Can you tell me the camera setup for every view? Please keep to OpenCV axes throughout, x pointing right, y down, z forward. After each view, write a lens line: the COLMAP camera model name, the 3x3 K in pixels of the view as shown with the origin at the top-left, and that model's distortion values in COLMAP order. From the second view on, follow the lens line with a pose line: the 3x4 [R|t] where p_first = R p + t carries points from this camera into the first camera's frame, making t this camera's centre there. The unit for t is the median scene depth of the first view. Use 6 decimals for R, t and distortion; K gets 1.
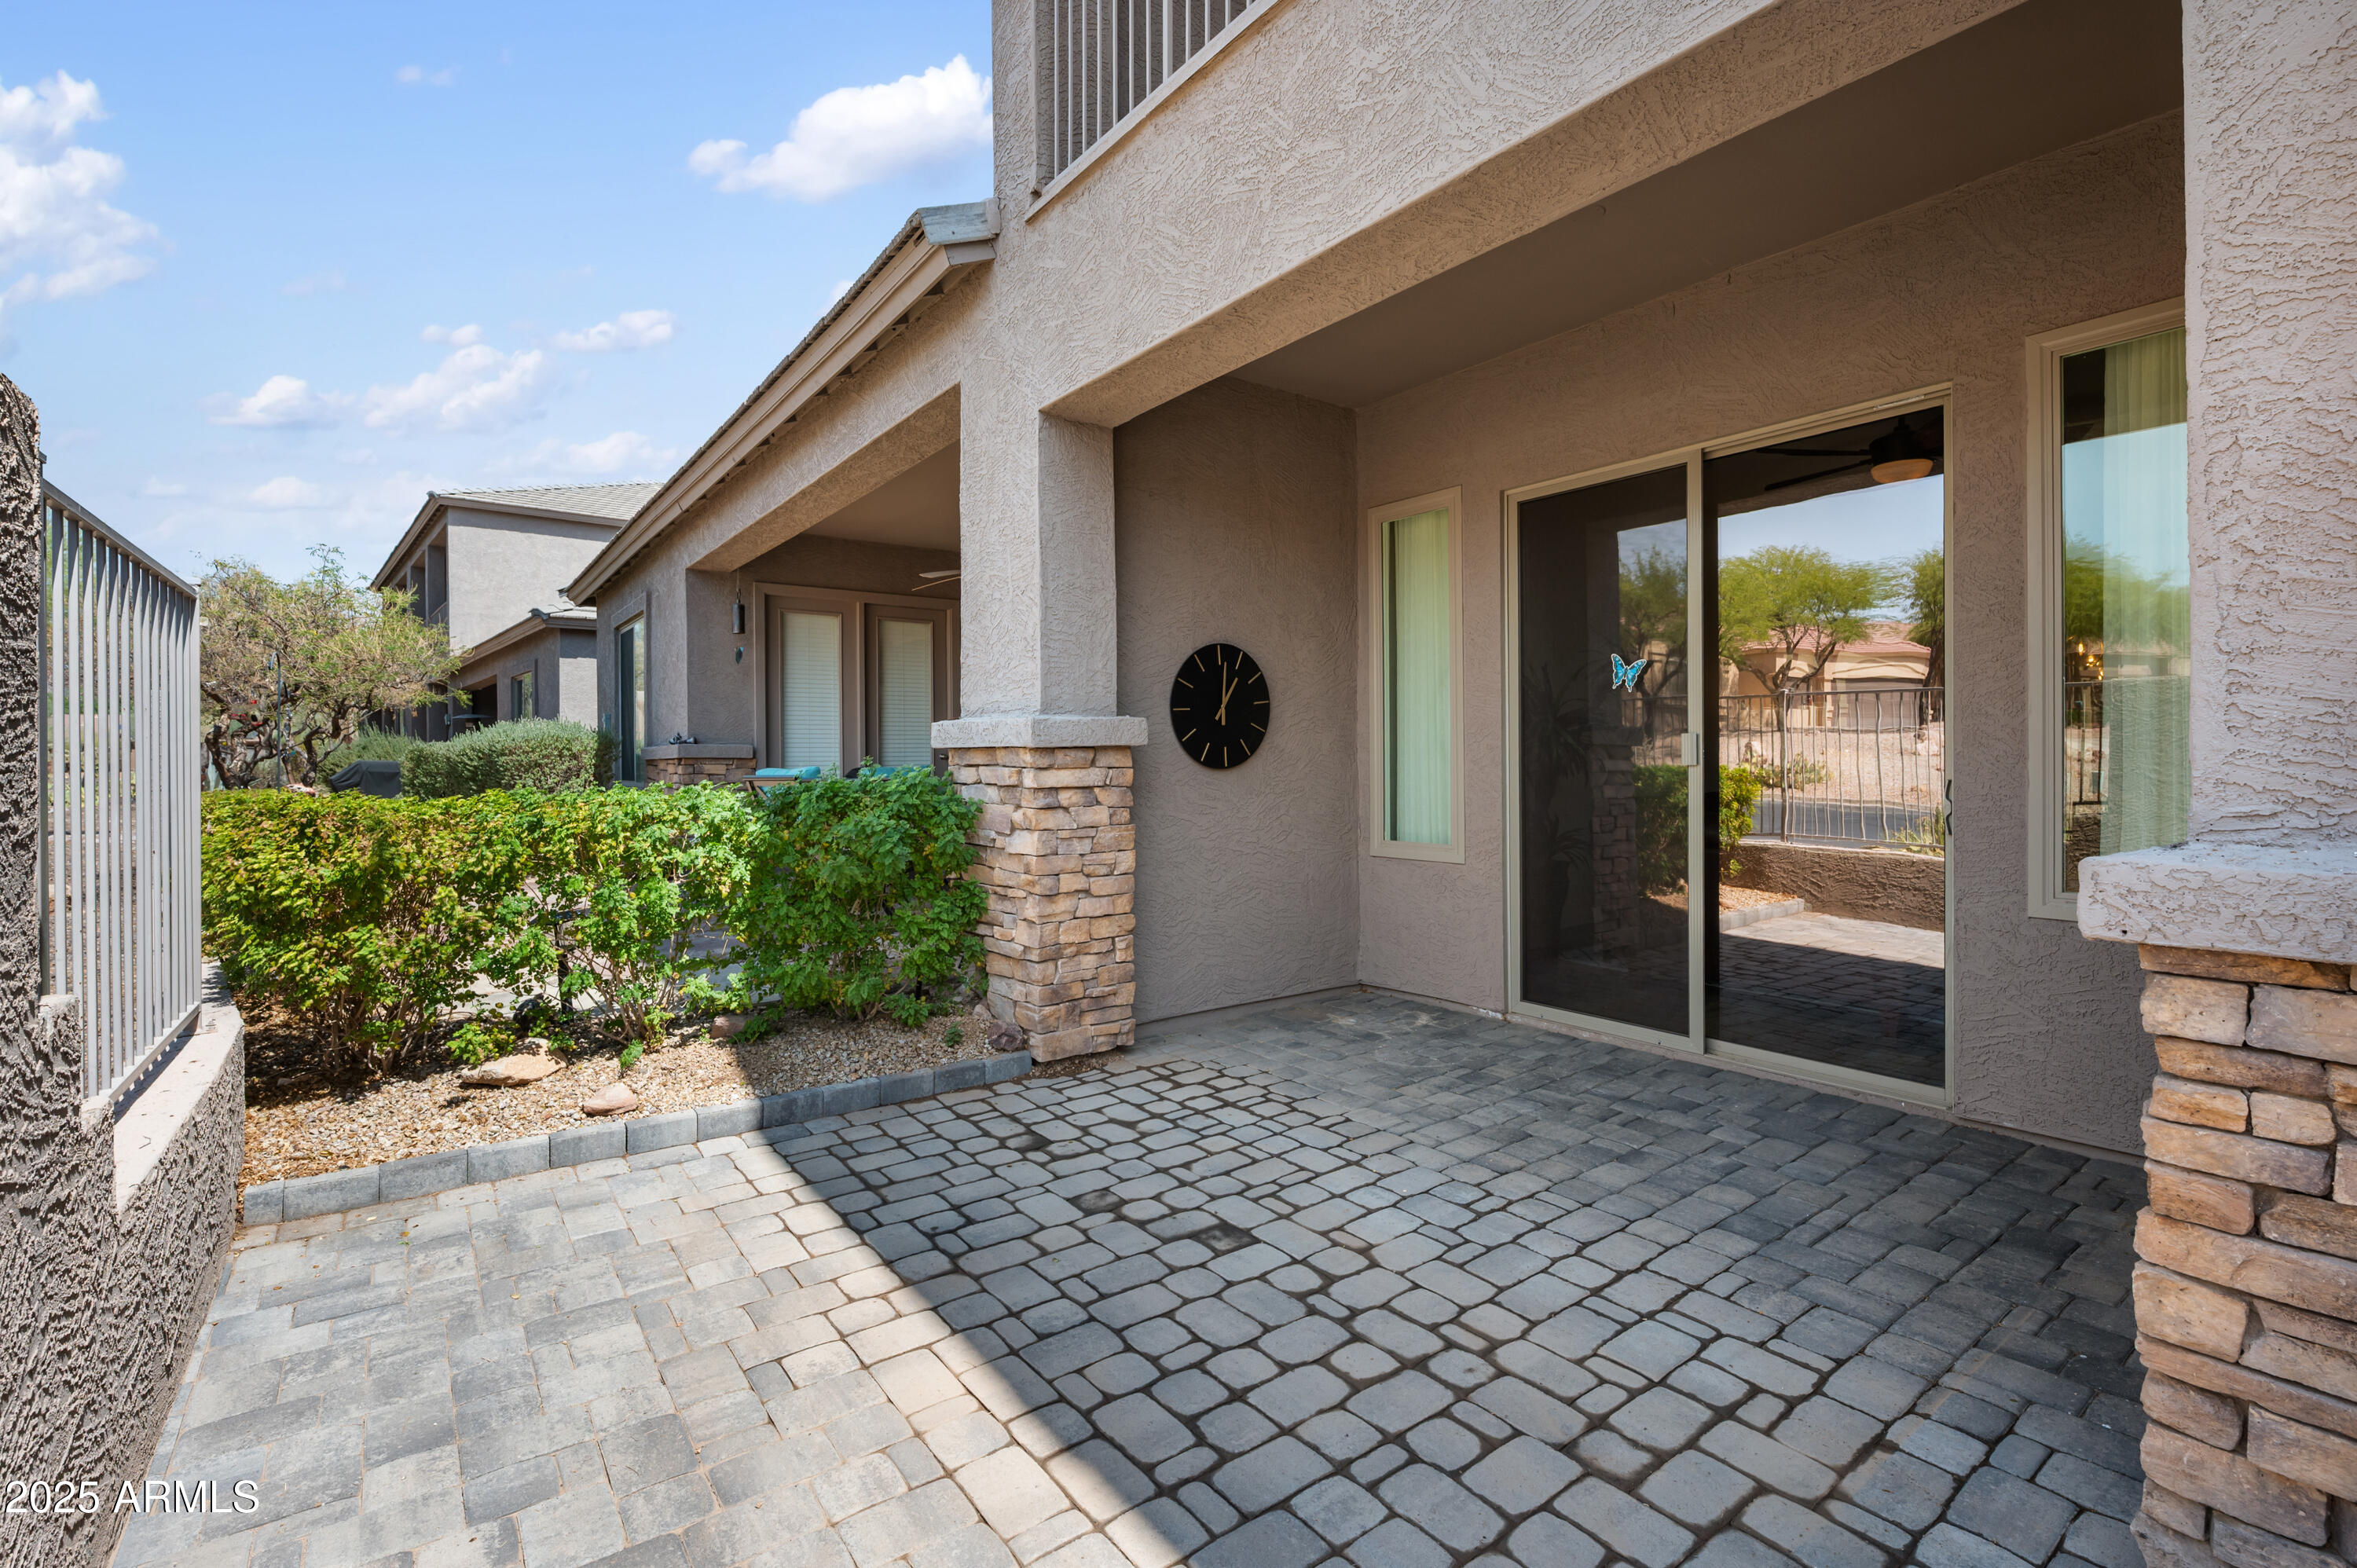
lens RADIAL K [[951.7, 0, 1185.0], [0, 951.7, 767.5], [0, 0, 1]] dist [0.000177, 0.000056]
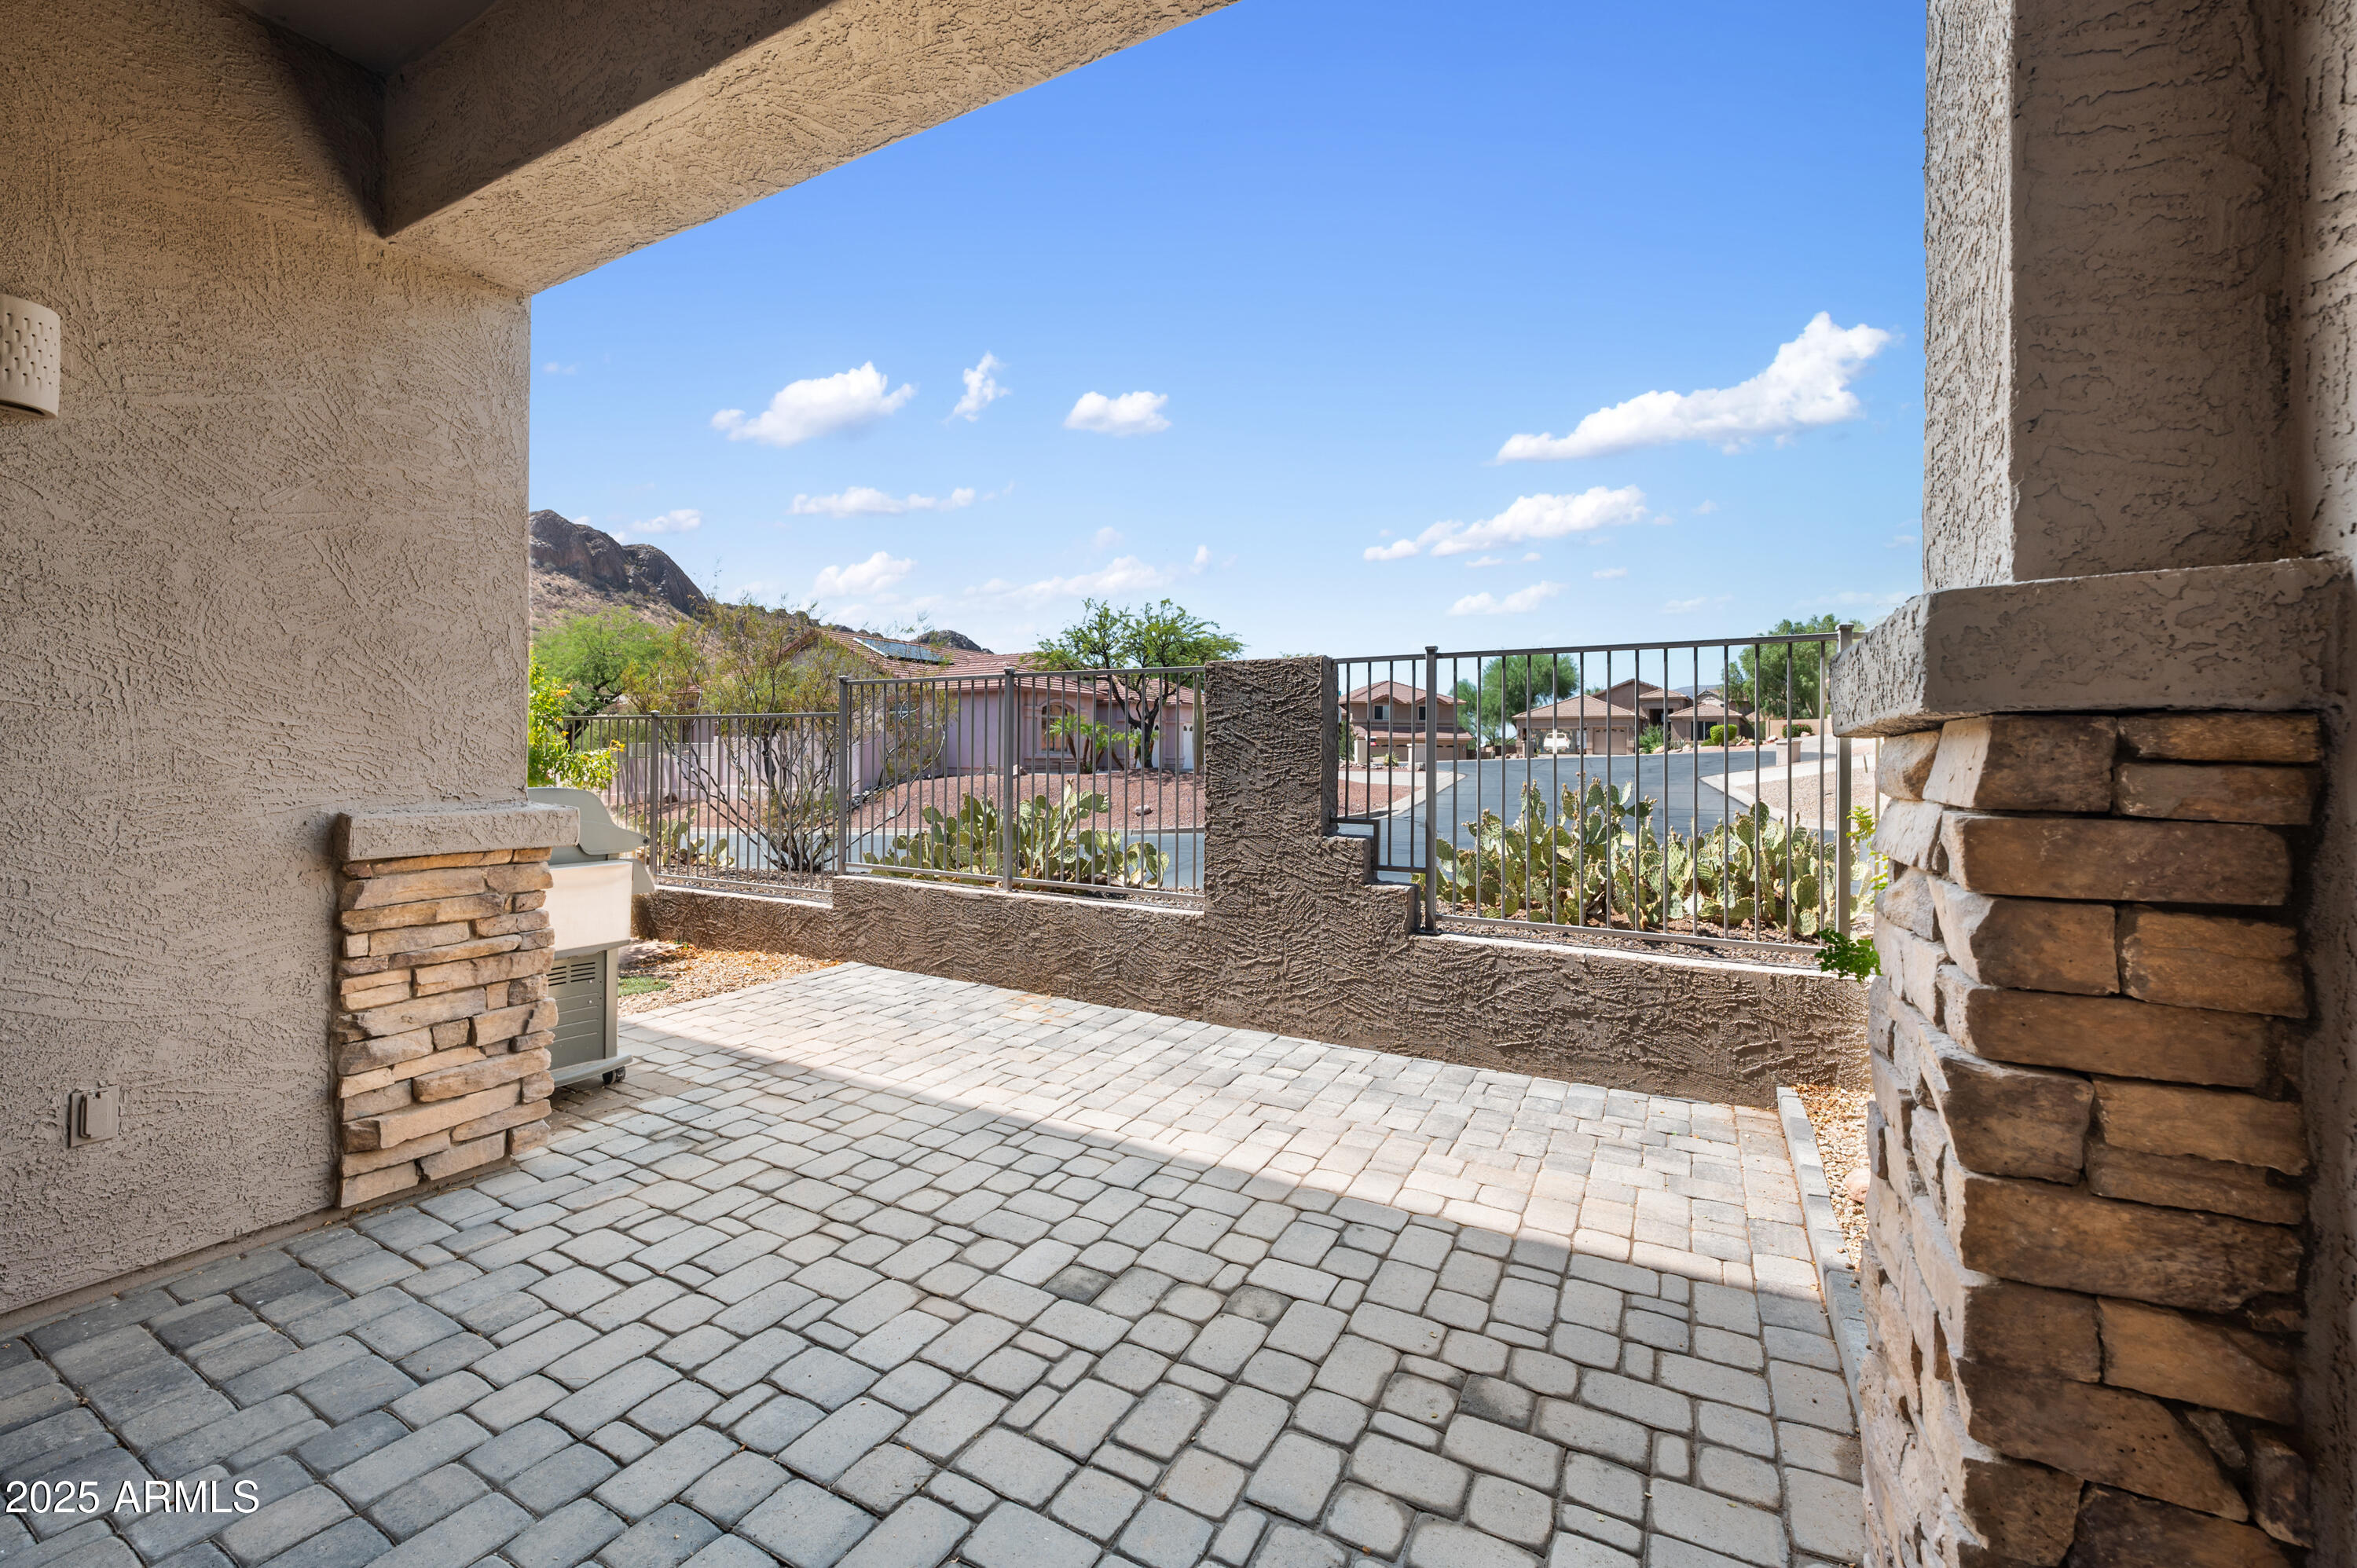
lens RADIAL K [[951.7, 0, 1185.0], [0, 951.7, 767.5], [0, 0, 1]] dist [0.000177, 0.000056]
pose [[-0.897649, 0.003448, -0.440698, 0.357509], [-0.005904, 0.999786, 0.019850, -0.023147], [0.440672, 0.020420, -0.897436, 1.884100]]
